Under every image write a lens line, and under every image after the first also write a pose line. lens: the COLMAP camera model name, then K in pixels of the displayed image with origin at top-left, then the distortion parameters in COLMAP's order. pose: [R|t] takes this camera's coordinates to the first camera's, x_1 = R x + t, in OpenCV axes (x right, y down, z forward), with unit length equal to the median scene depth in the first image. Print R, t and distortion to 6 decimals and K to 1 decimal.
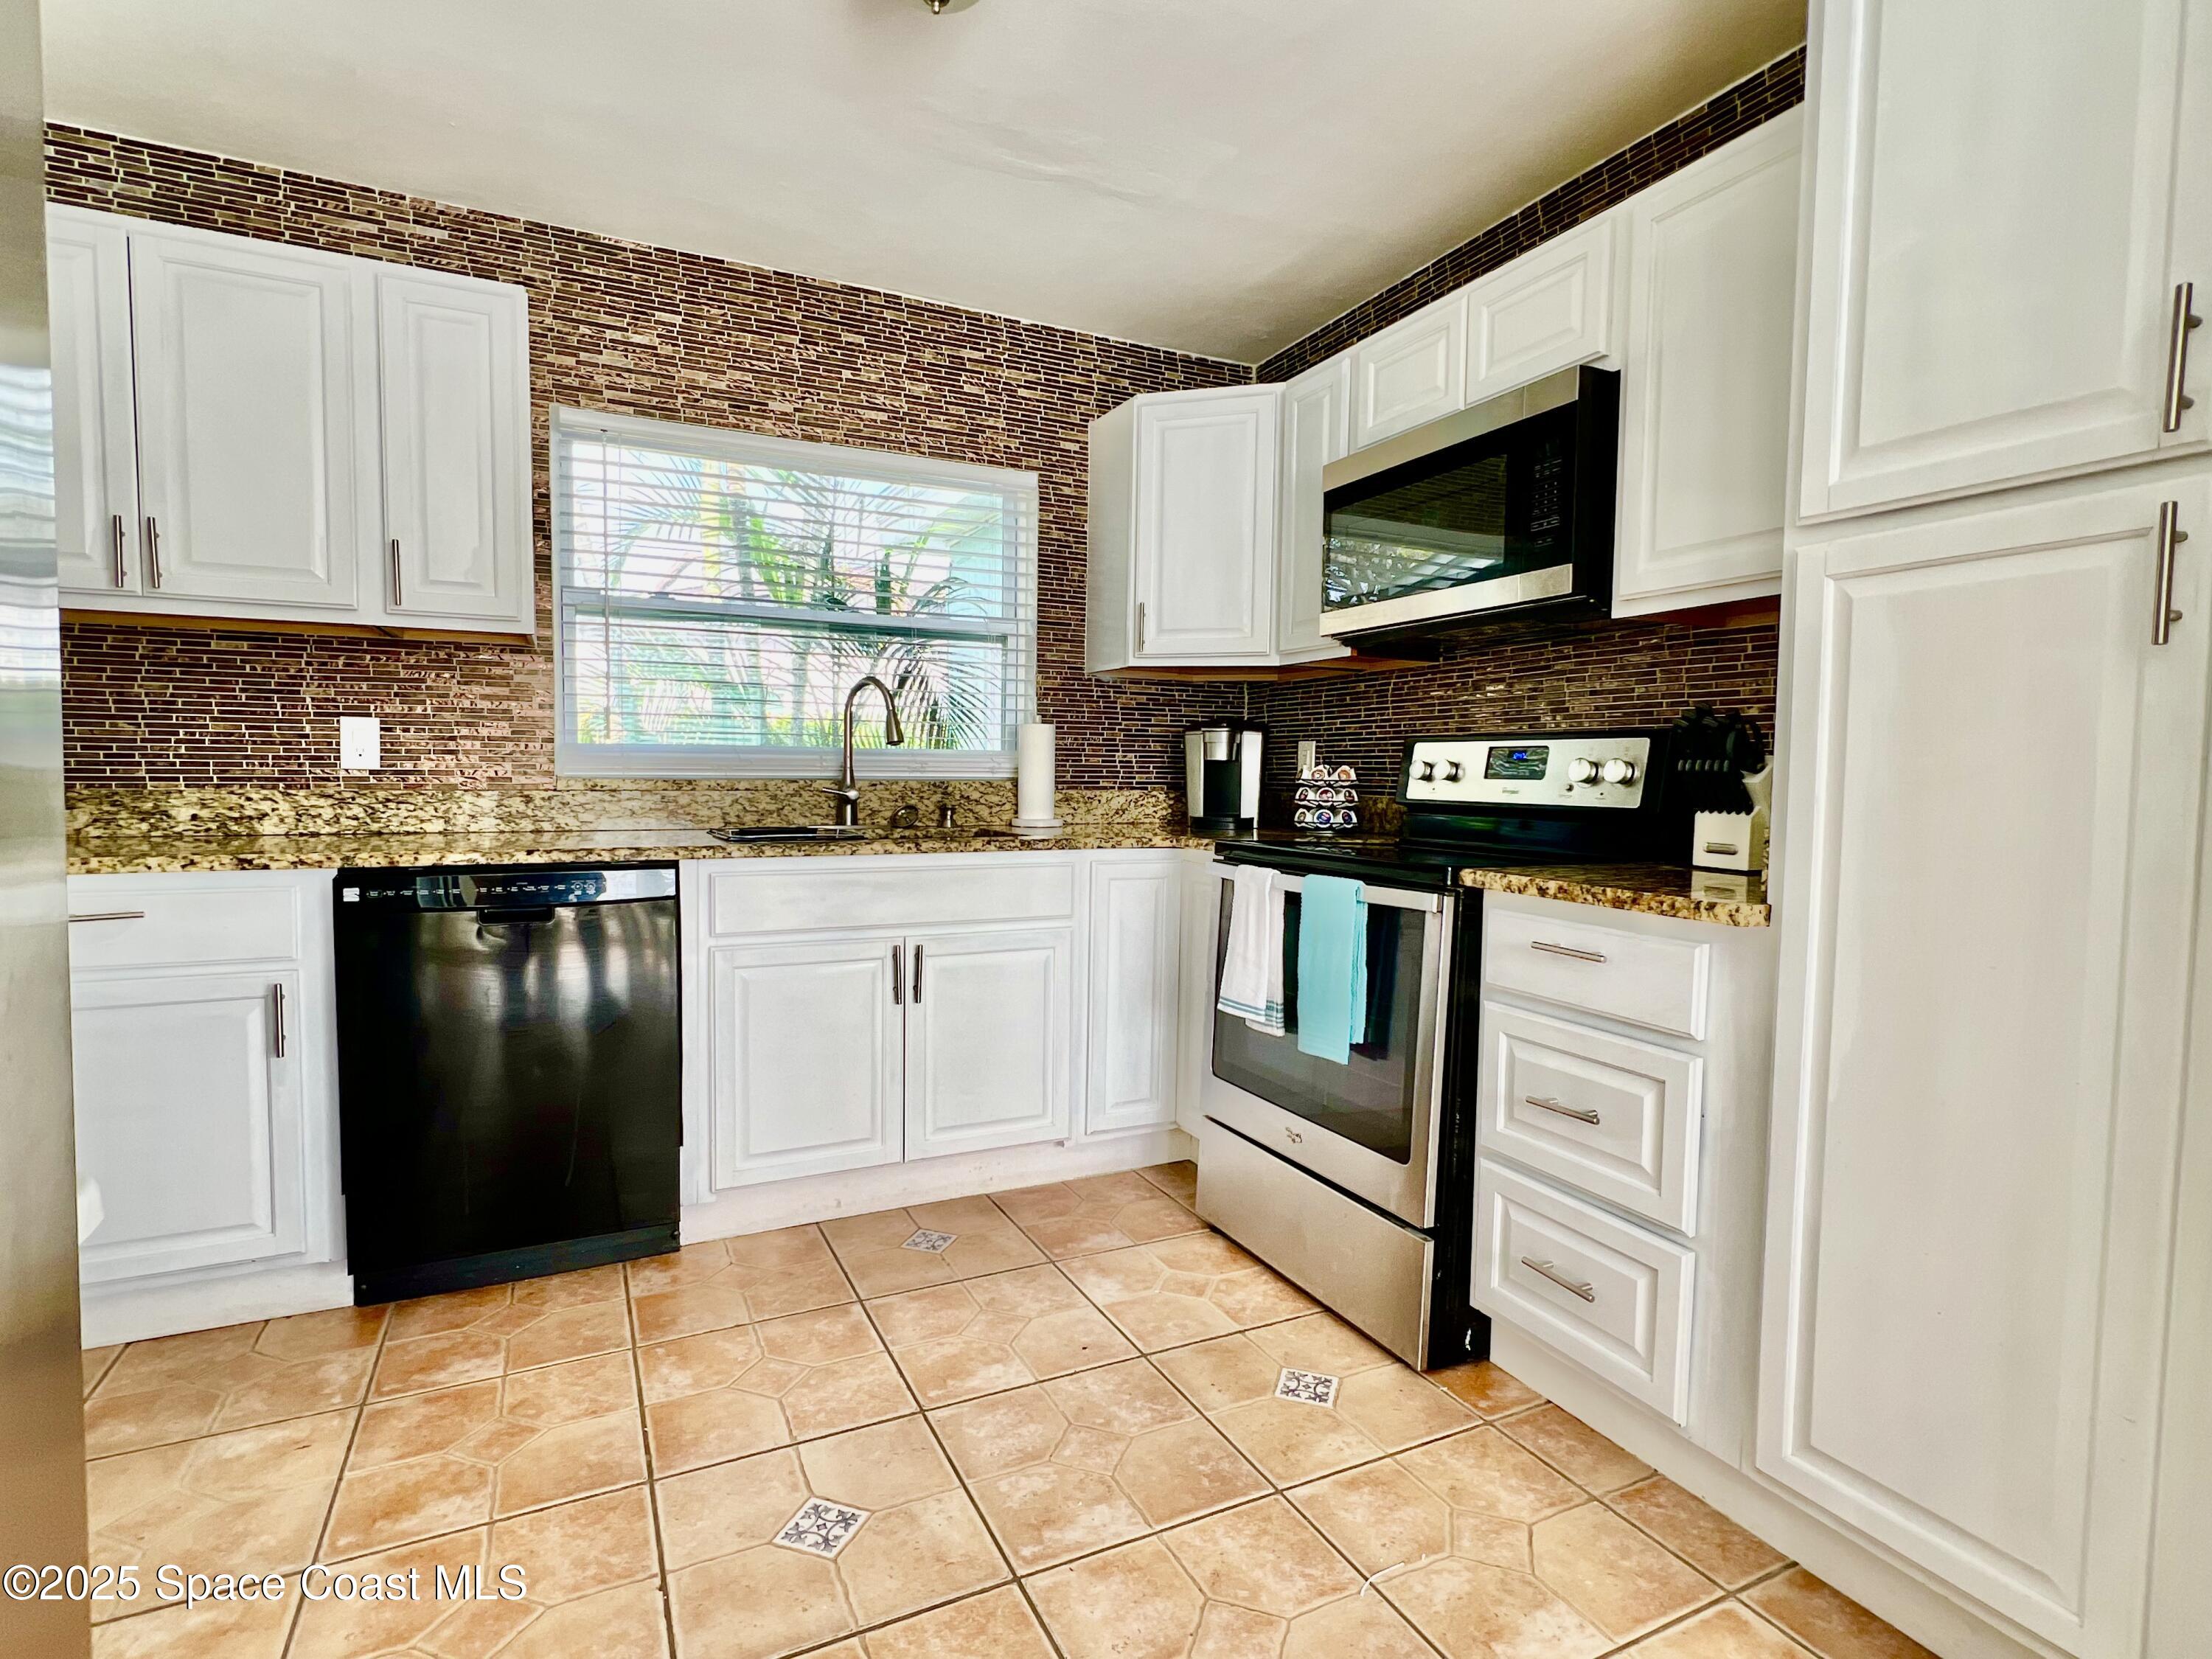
lens RADIAL K [[1098.1, 0, 1102.7], [0, 1098.1, 829.4], [0, 0, 1]] dist [0.002529, 0.000195]
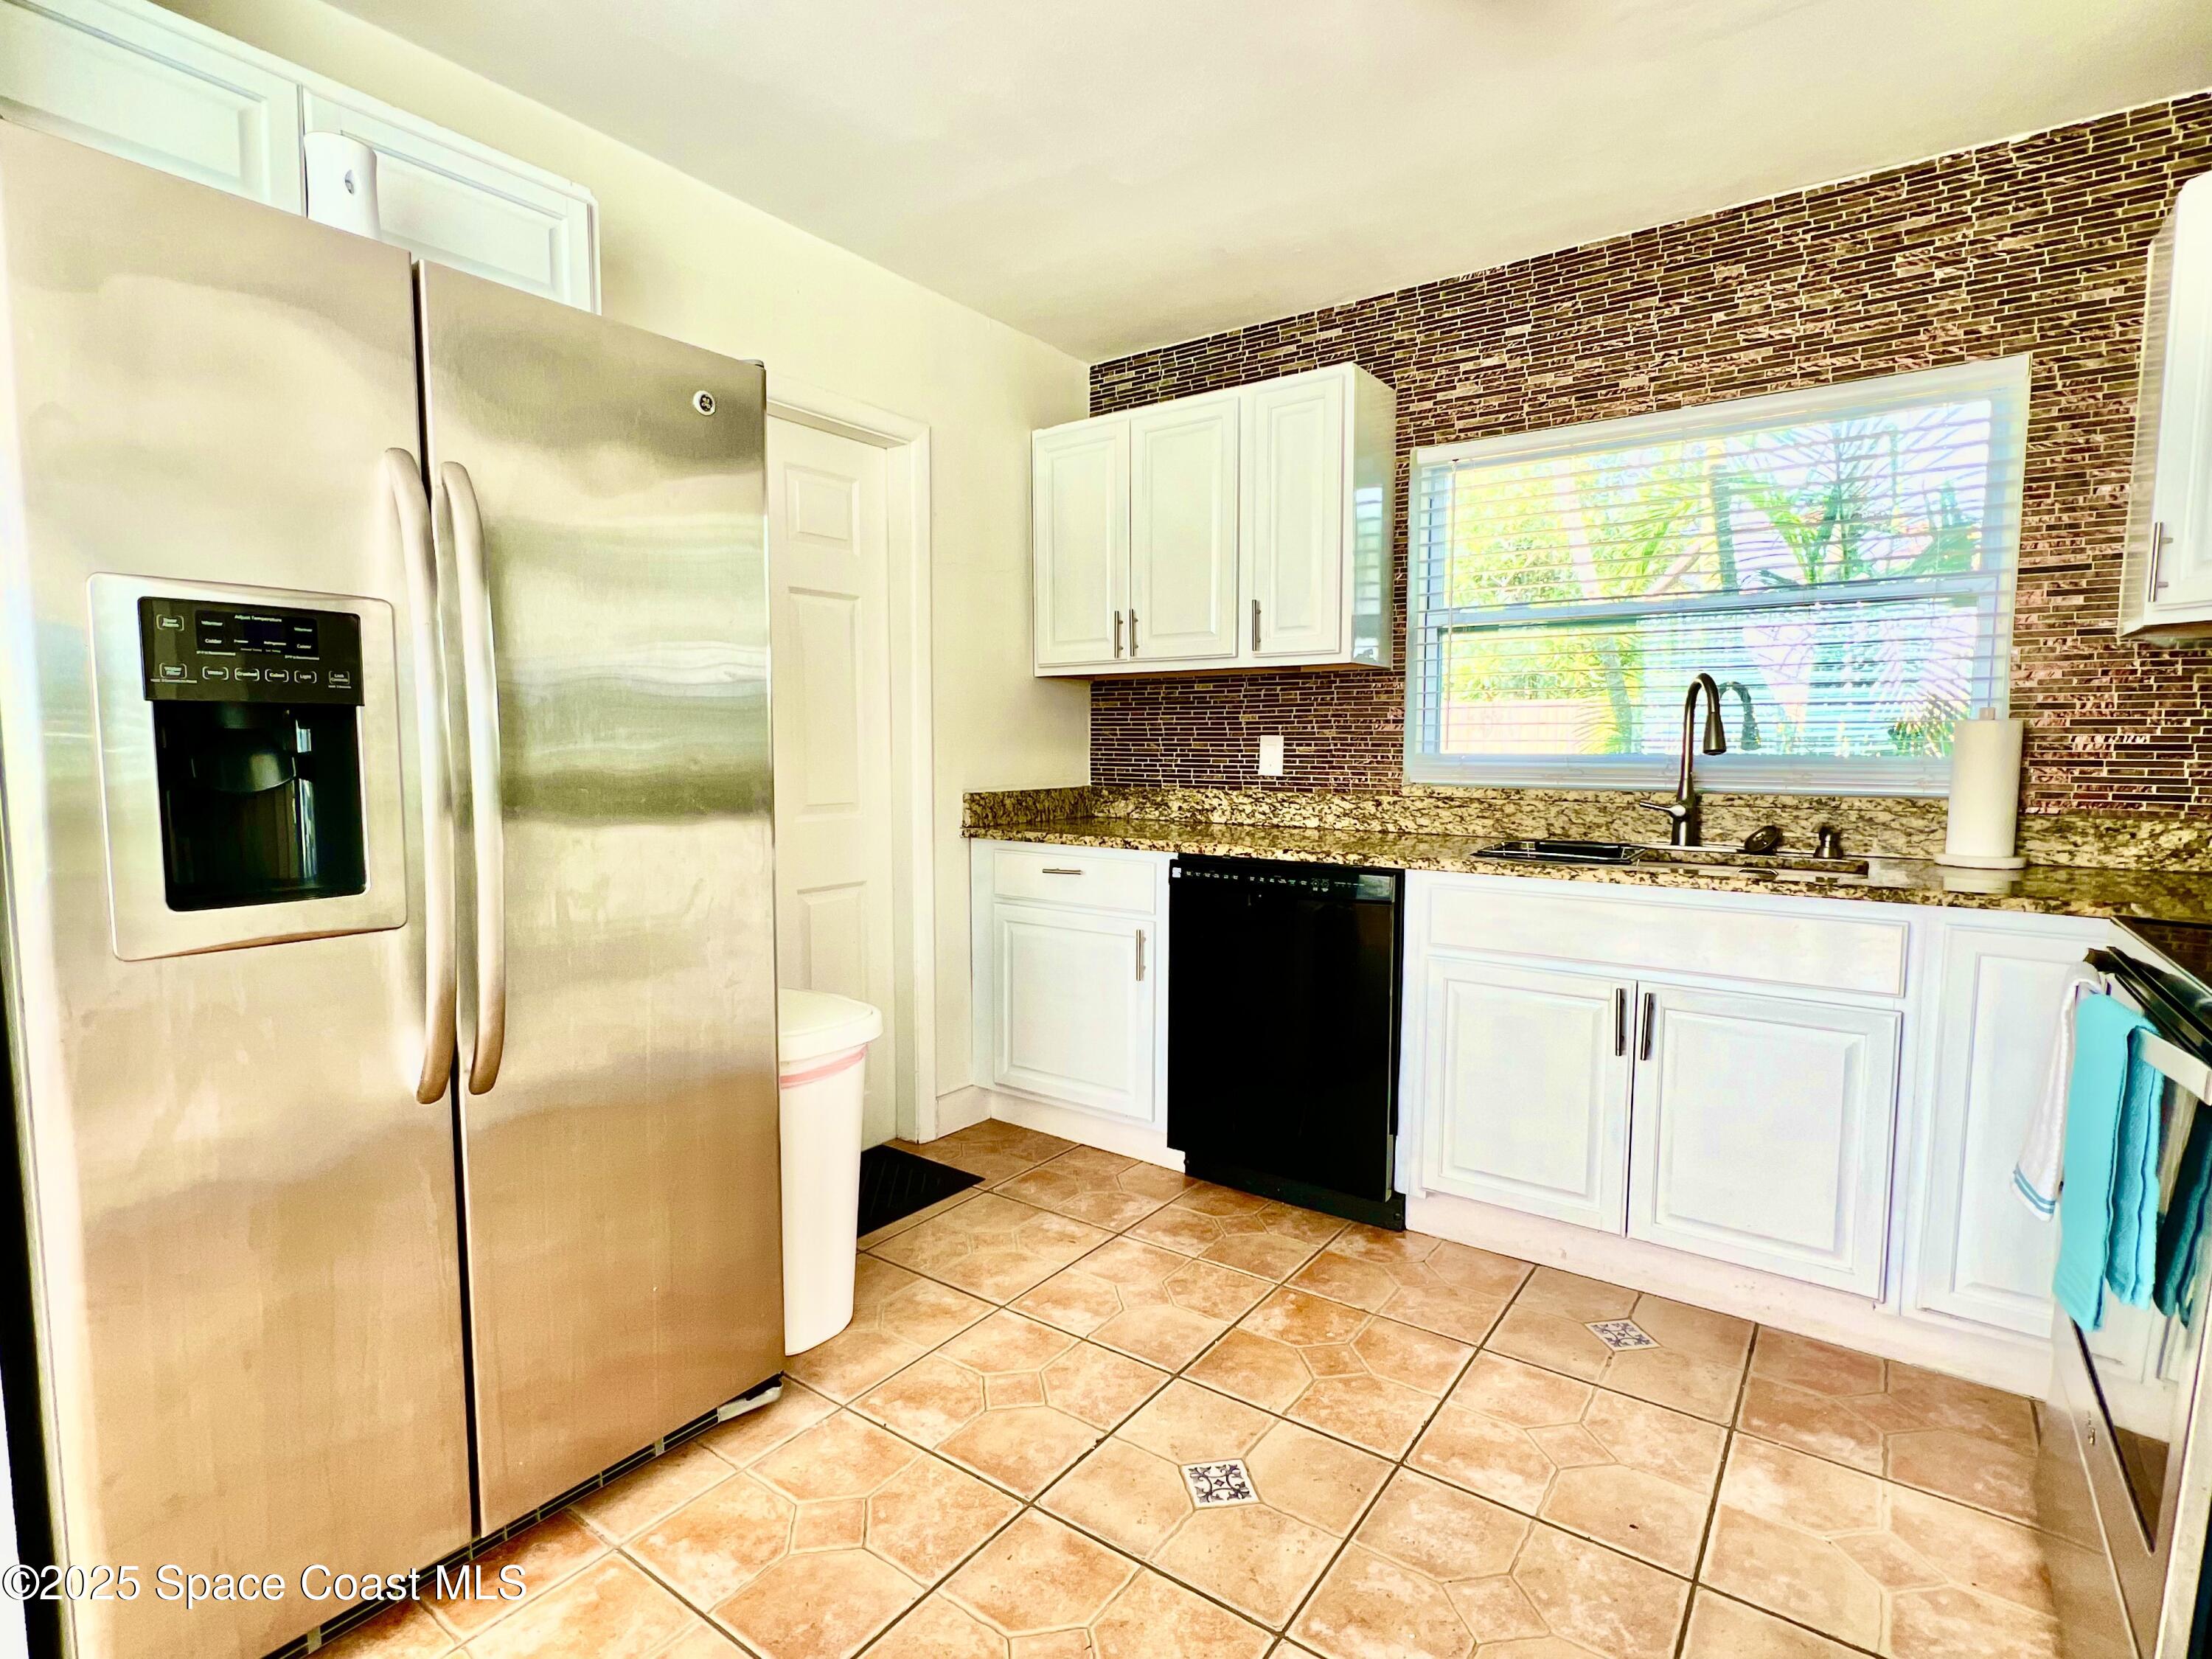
lens RADIAL K [[1098.1, 0, 1095.5], [0, 1098.1, 832.4], [0, 0, 1]] dist [0.002529, 0.000195]
pose [[0.471820, 0.062906, -0.879448, 0.371444], [-0.046526, 0.997838, 0.046414, -0.039235], [0.880466, 0.019018, 0.473727, 0.212000]]
